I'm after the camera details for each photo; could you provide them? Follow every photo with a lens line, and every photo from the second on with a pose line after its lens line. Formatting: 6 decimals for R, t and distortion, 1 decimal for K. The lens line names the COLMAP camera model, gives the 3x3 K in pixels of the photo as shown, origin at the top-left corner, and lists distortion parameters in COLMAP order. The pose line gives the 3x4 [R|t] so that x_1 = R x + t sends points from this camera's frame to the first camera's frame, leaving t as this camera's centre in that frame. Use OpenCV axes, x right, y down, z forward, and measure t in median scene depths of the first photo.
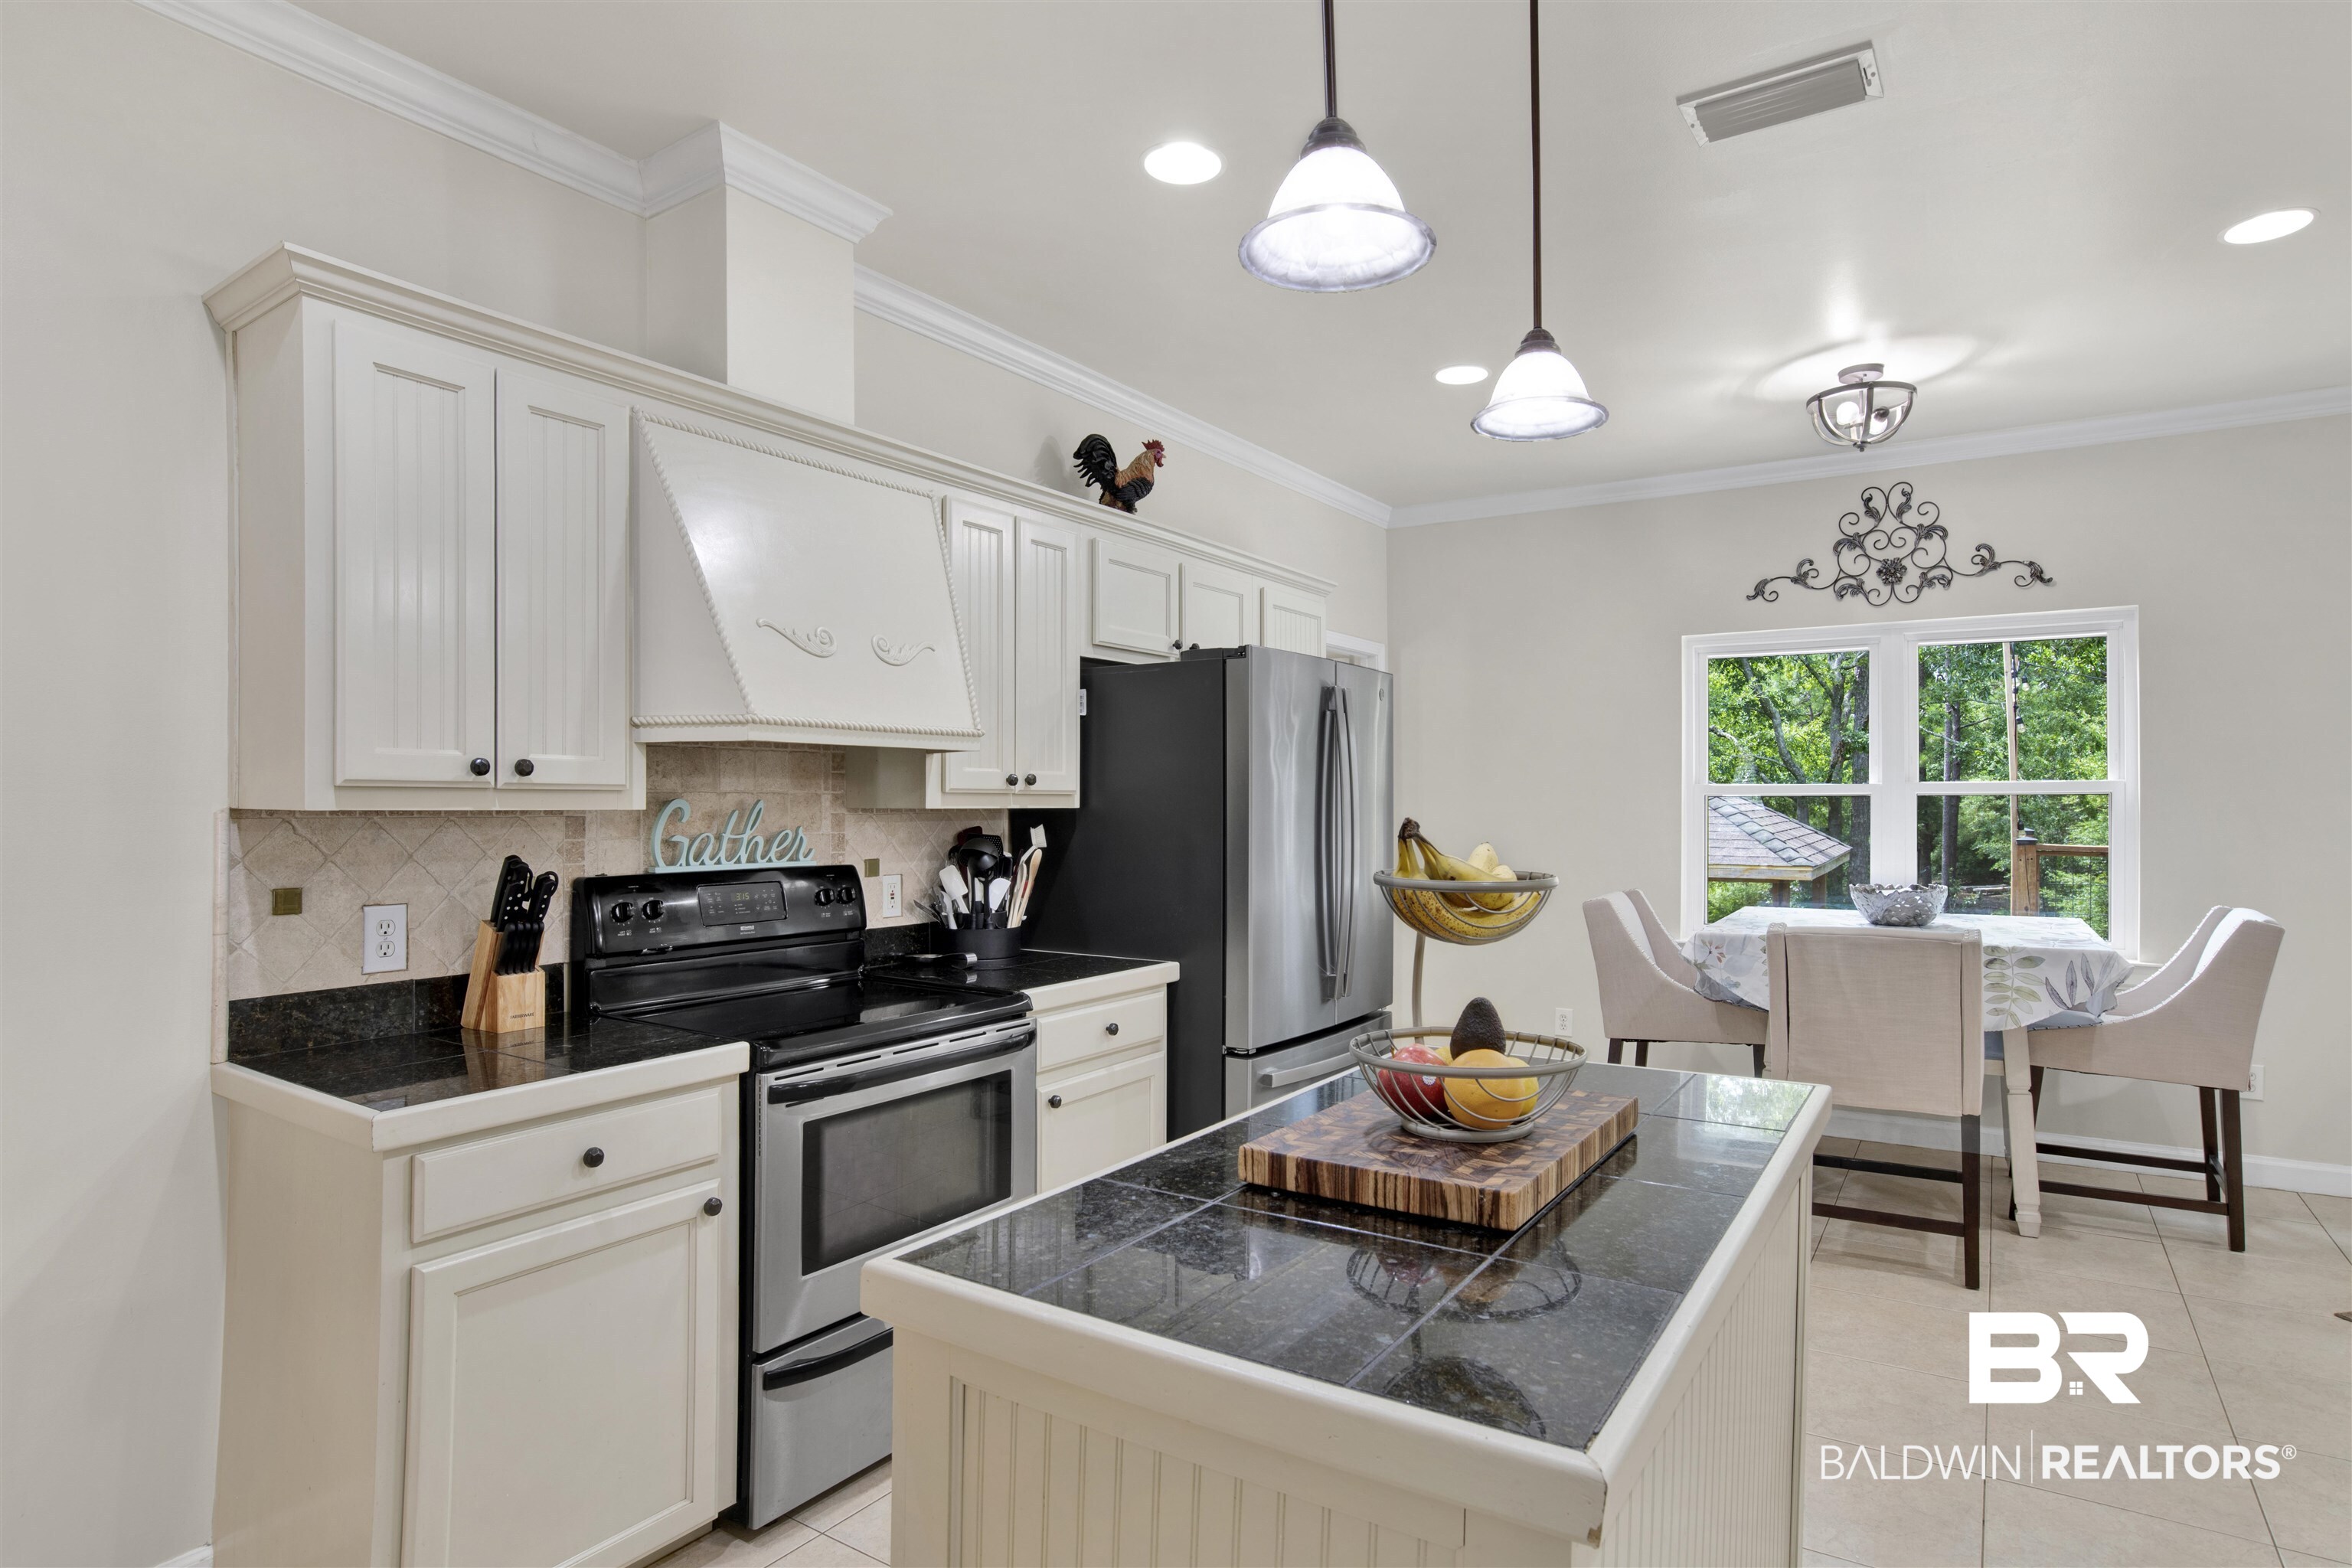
lens RADIAL K [[1261.1, 0, 1209.7], [0, 1261.1, 795.0], [0, 0, 1]] dist [-0.037175, 0.000630]
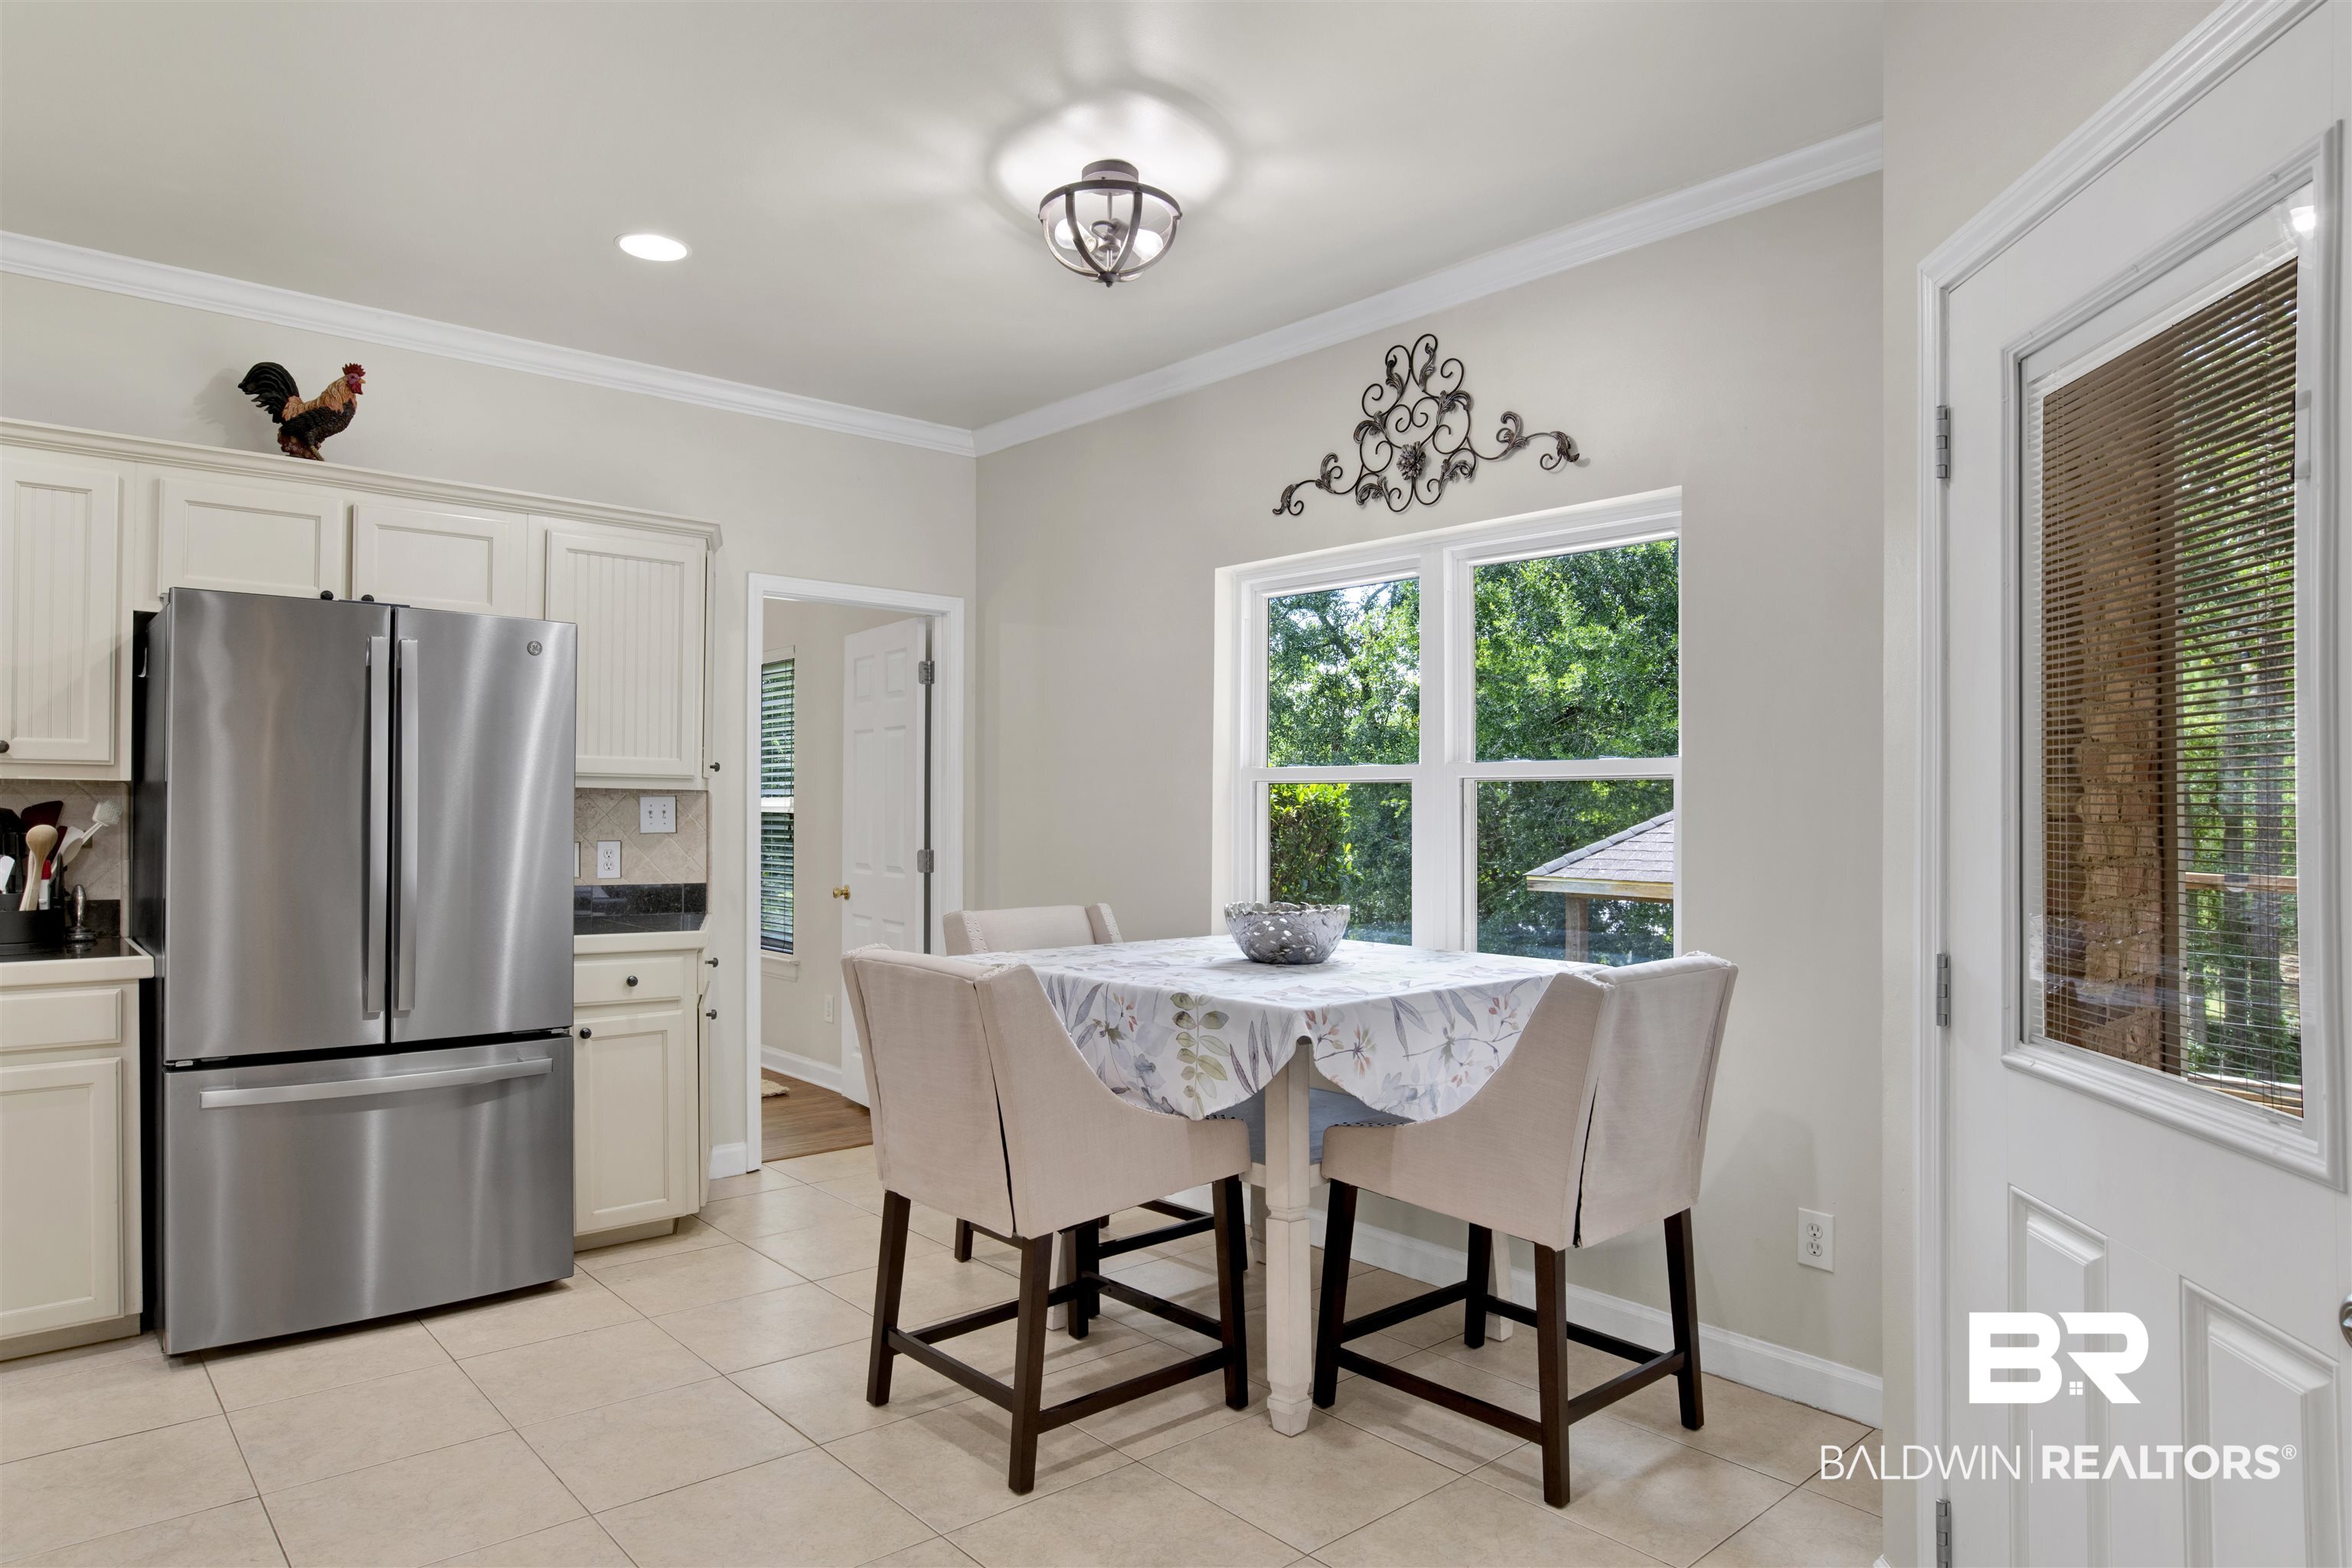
lens RADIAL K [[1419.5, 0, 1173.7], [0, 1419.5, 792.8], [0, 0, 1]] dist [-0.076741, 0.000399]
pose [[0.962740, 0.005934, -0.270364, 0.638279], [-0.008738, 0.999920, -0.009167, 0.015884], [0.270288, 0.011187, 0.962715, 0.201763]]
